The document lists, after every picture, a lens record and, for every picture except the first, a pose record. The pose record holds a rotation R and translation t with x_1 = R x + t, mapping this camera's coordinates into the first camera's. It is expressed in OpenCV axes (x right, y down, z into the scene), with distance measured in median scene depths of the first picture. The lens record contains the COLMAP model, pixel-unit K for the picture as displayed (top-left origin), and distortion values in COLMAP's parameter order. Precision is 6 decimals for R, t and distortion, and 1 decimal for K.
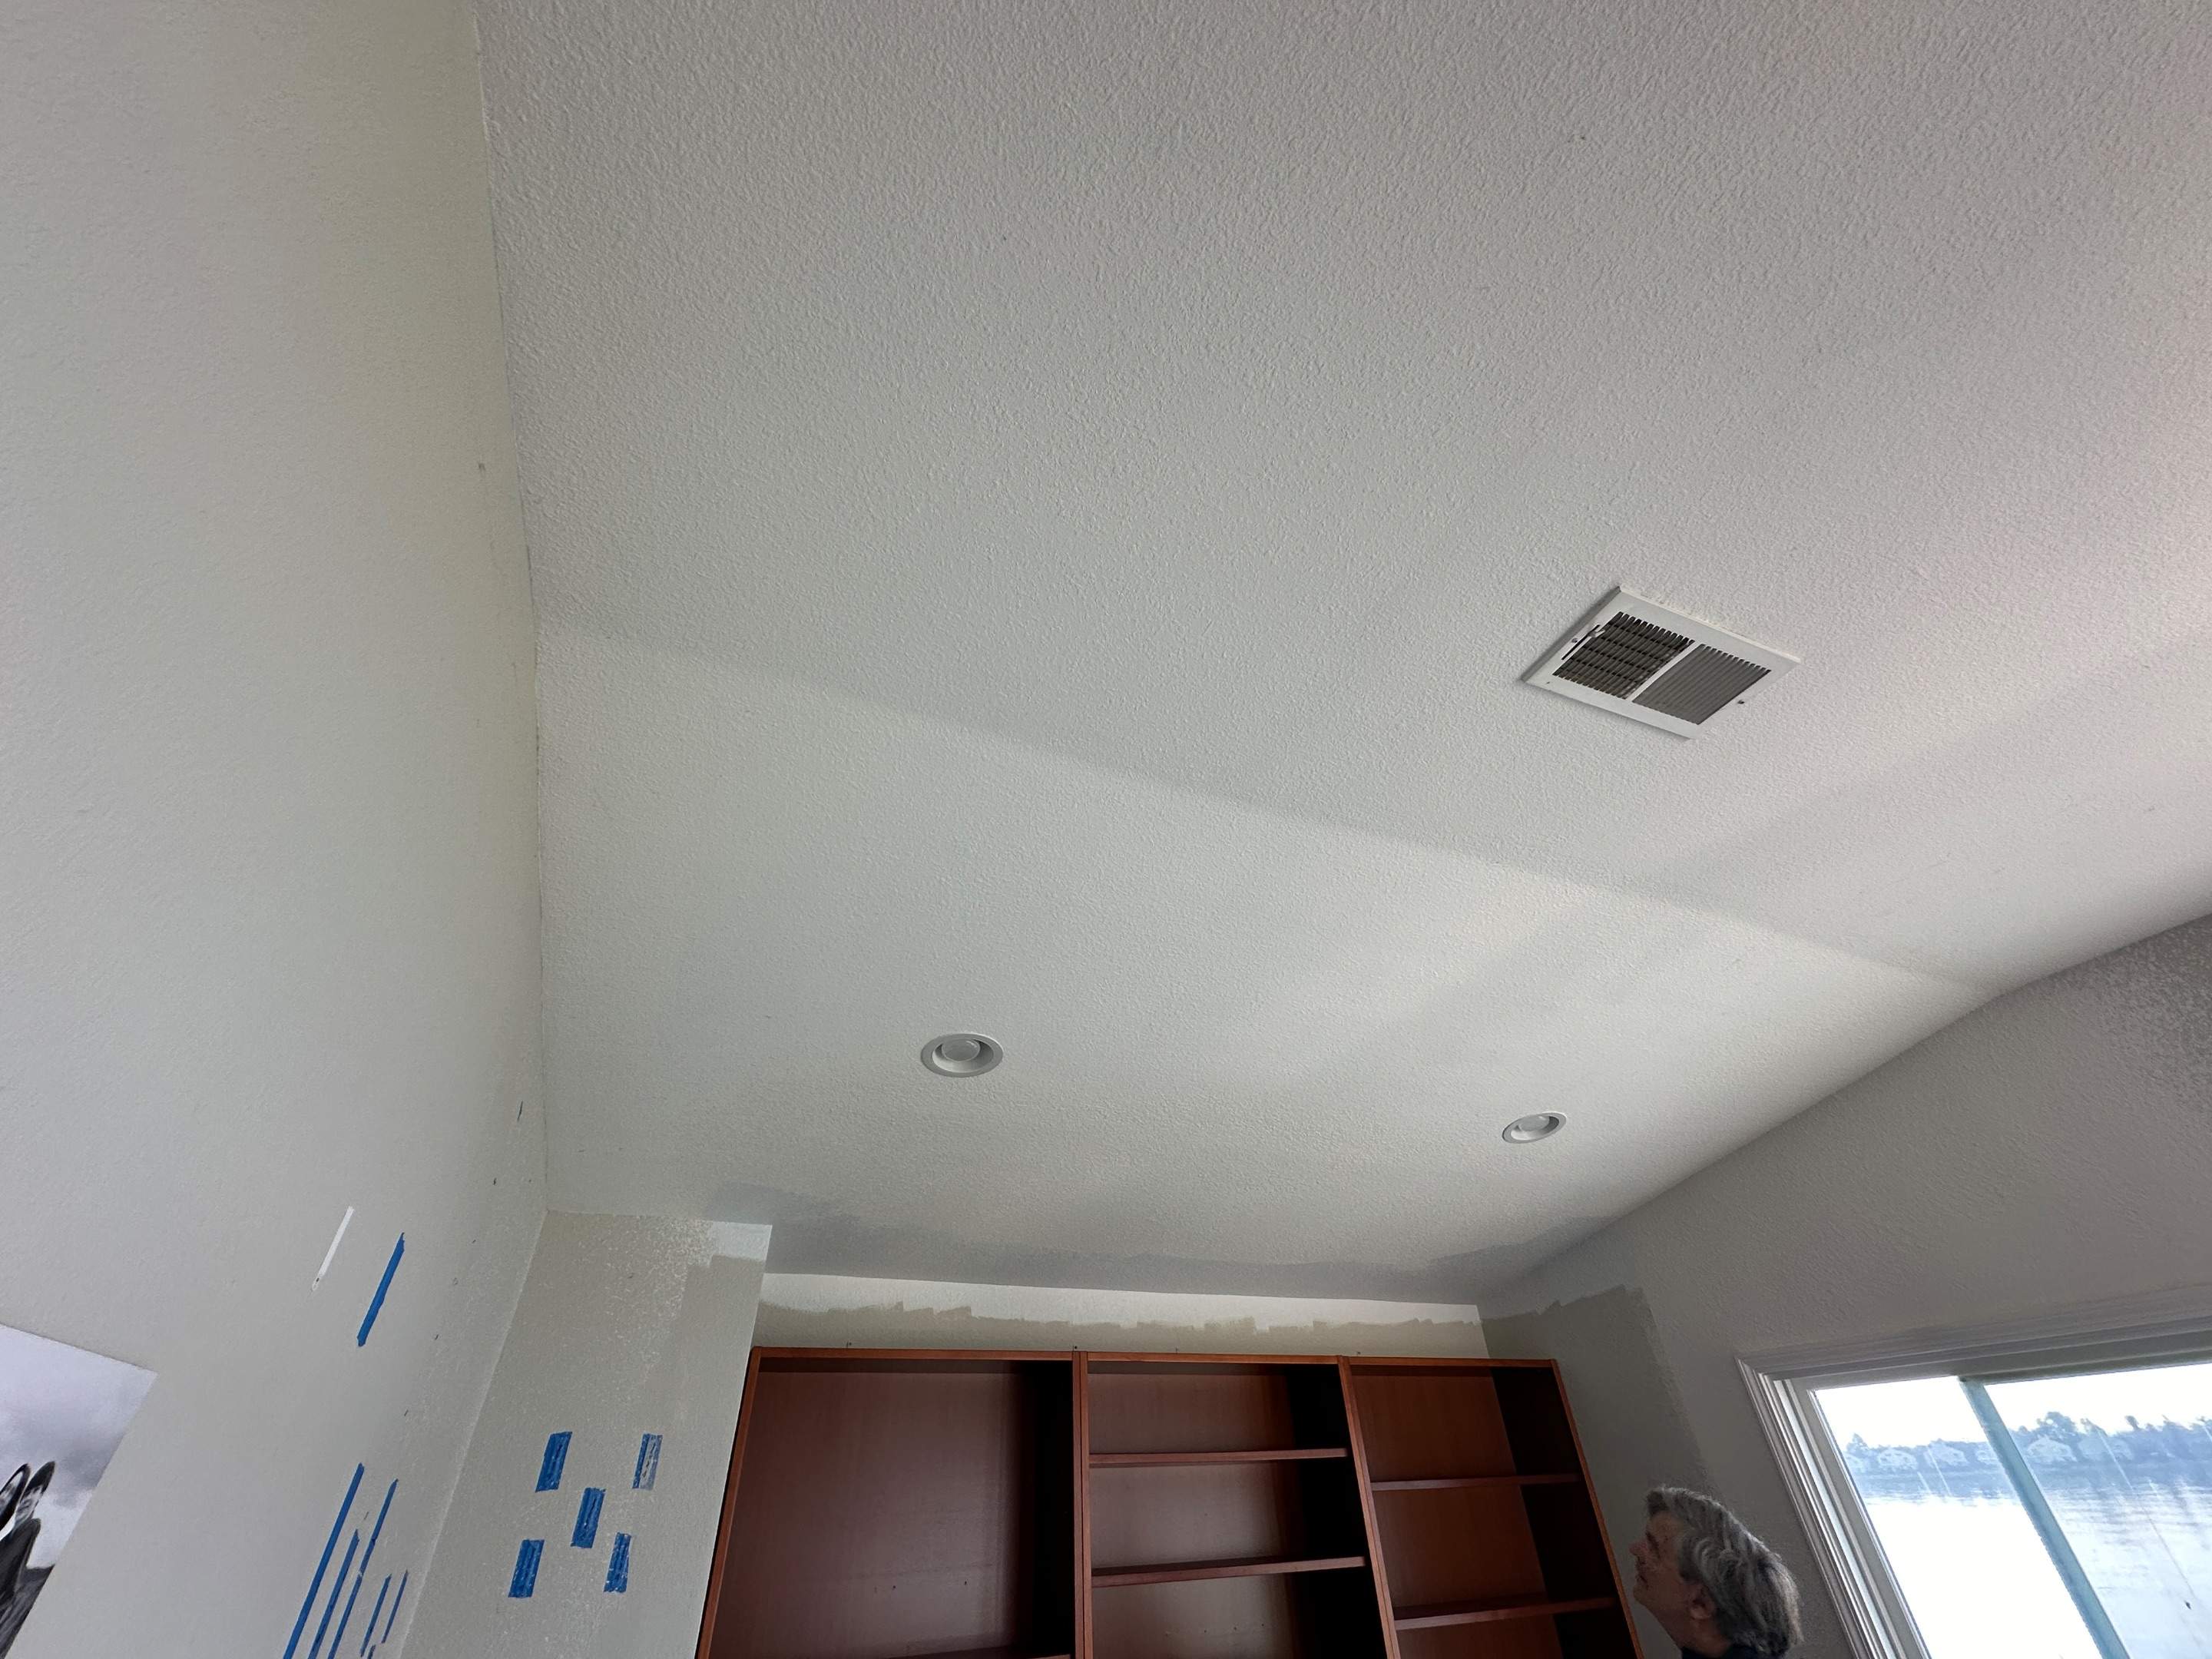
lens RADIAL K [[886.8, 0, 1102.4], [0, 886.8, 829.0], [0, 0, 1]] dist [-0.000863, 0.000606]
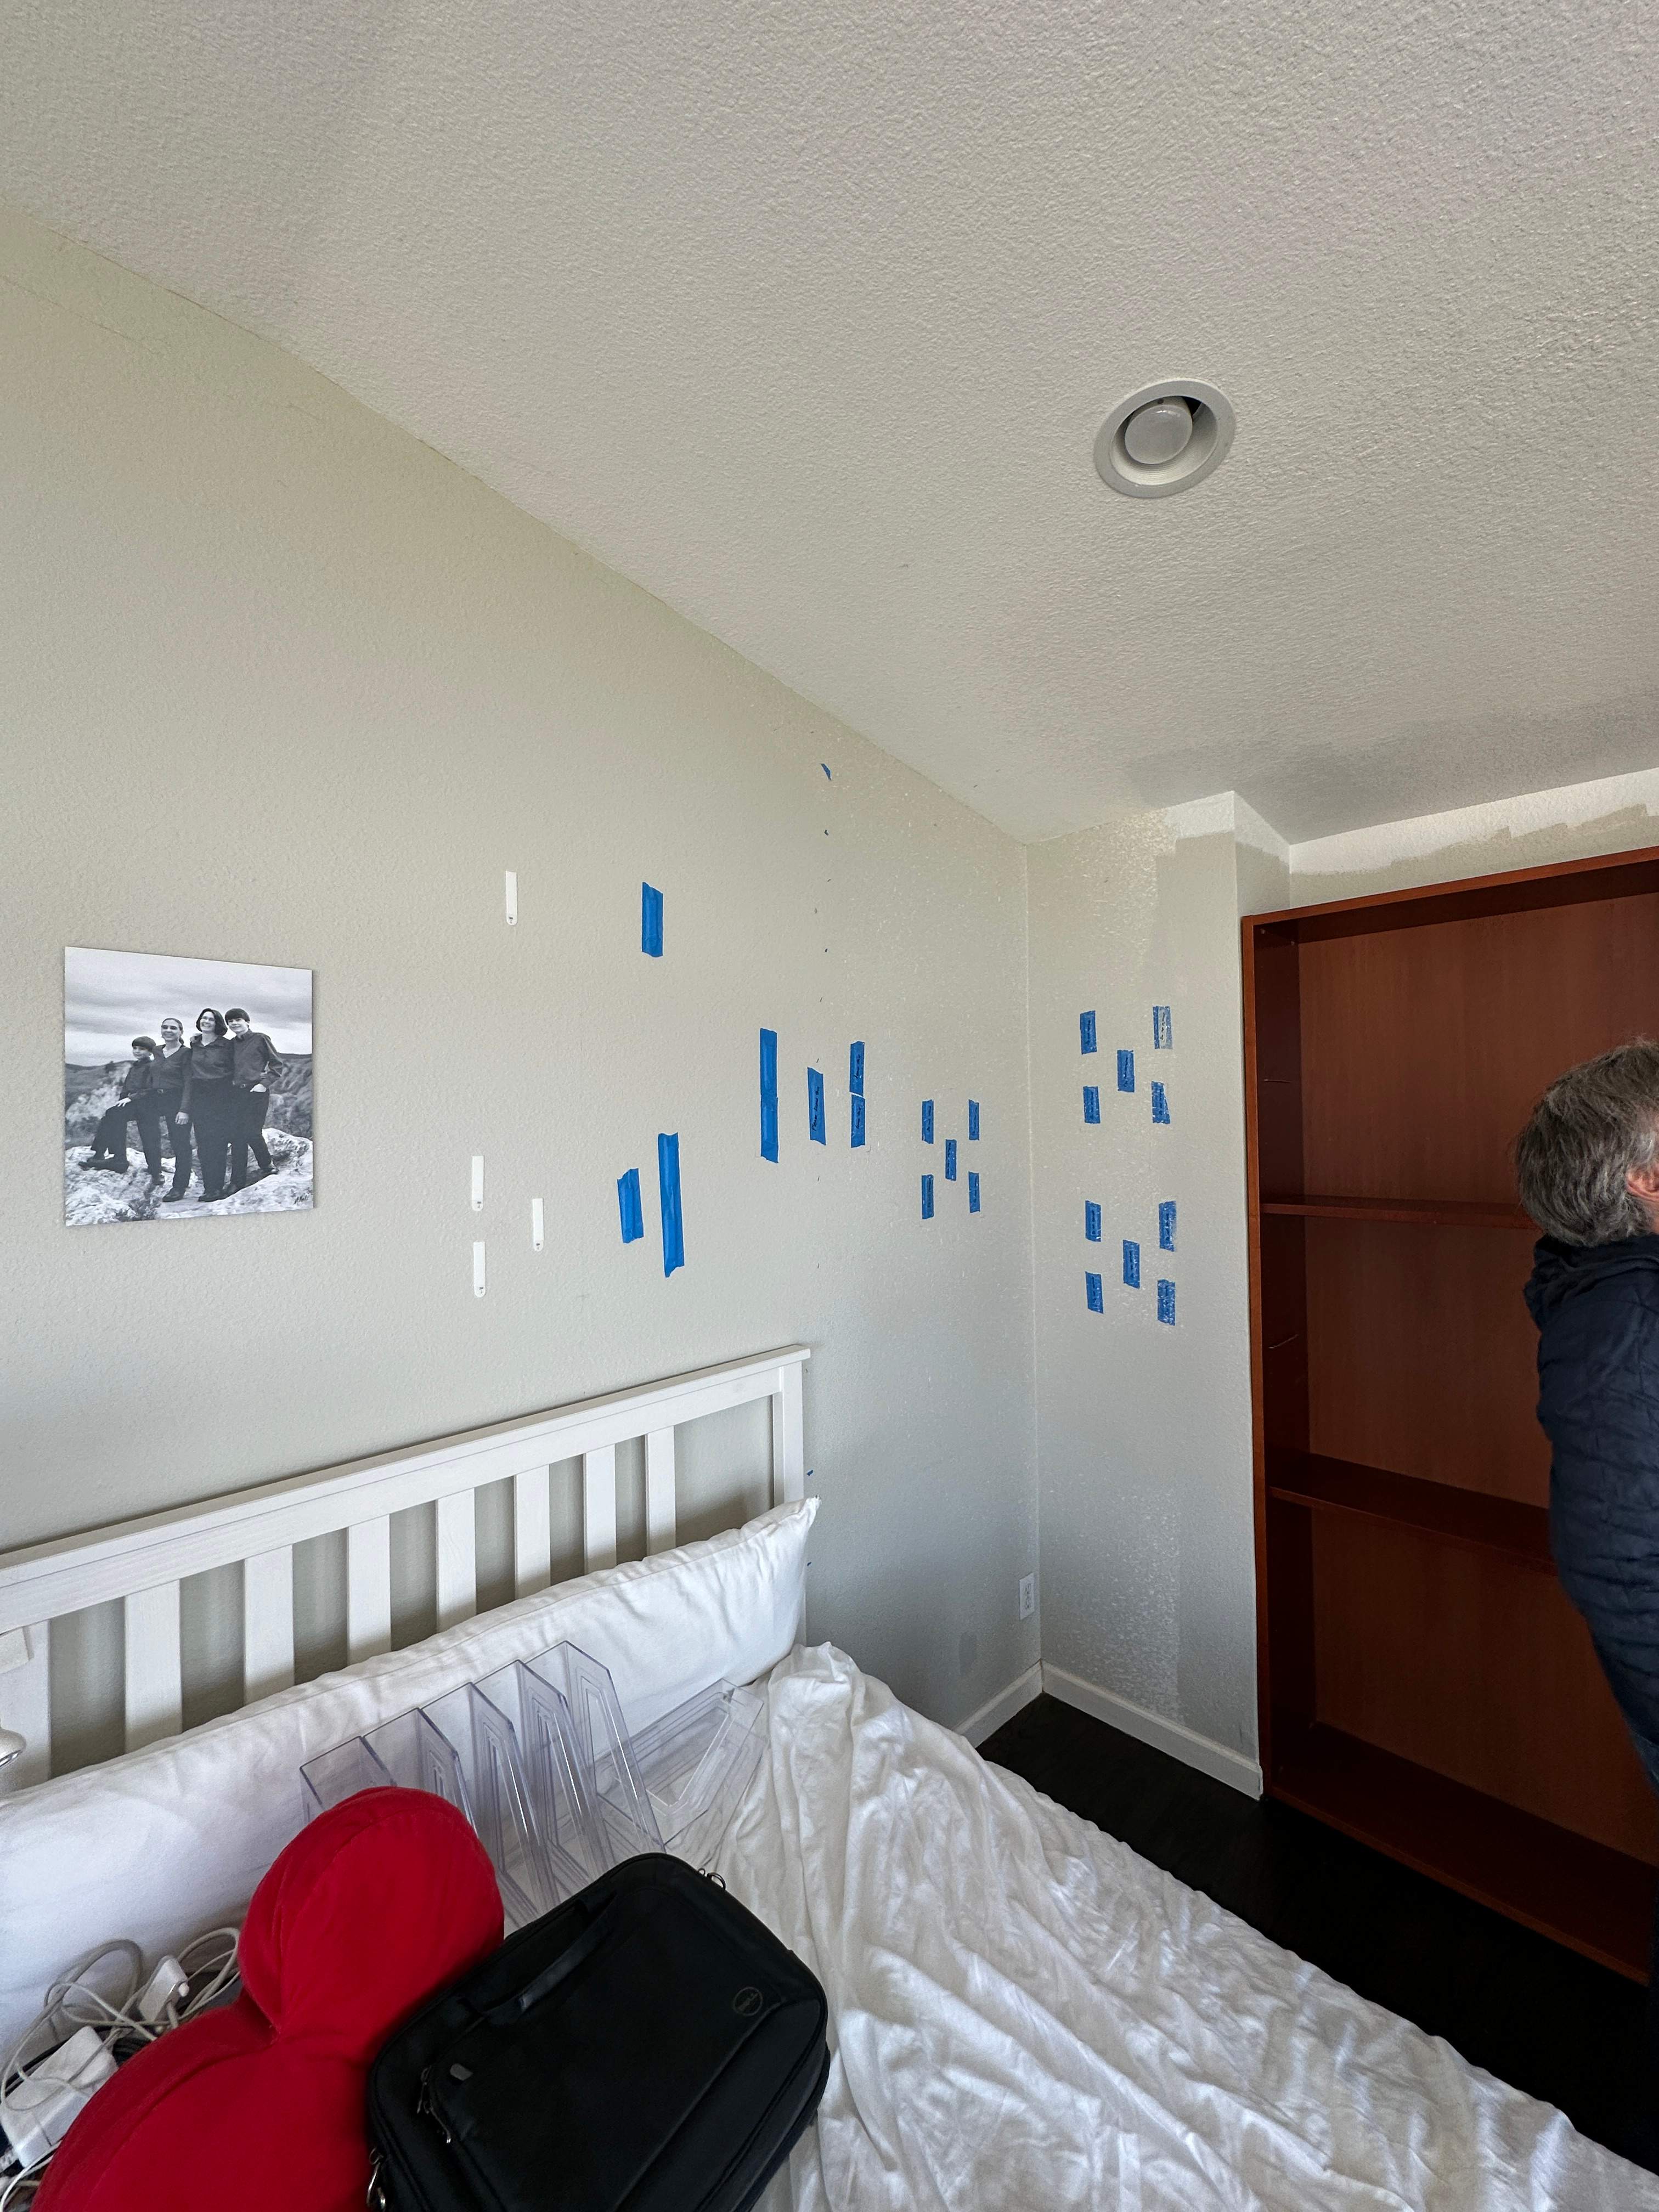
lens RADIAL K [[889.3, 0, 827.9], [0, 889.3, 1112.1], [0, 0, 1]] dist [-0.001111, 0.001182]
pose [[0.370225, 0.018969, -0.928748, 0.317205], [0.563591, 0.790177, 0.240802, 0.325529], [0.738443, -0.612585, 0.281853, 0.362900]]
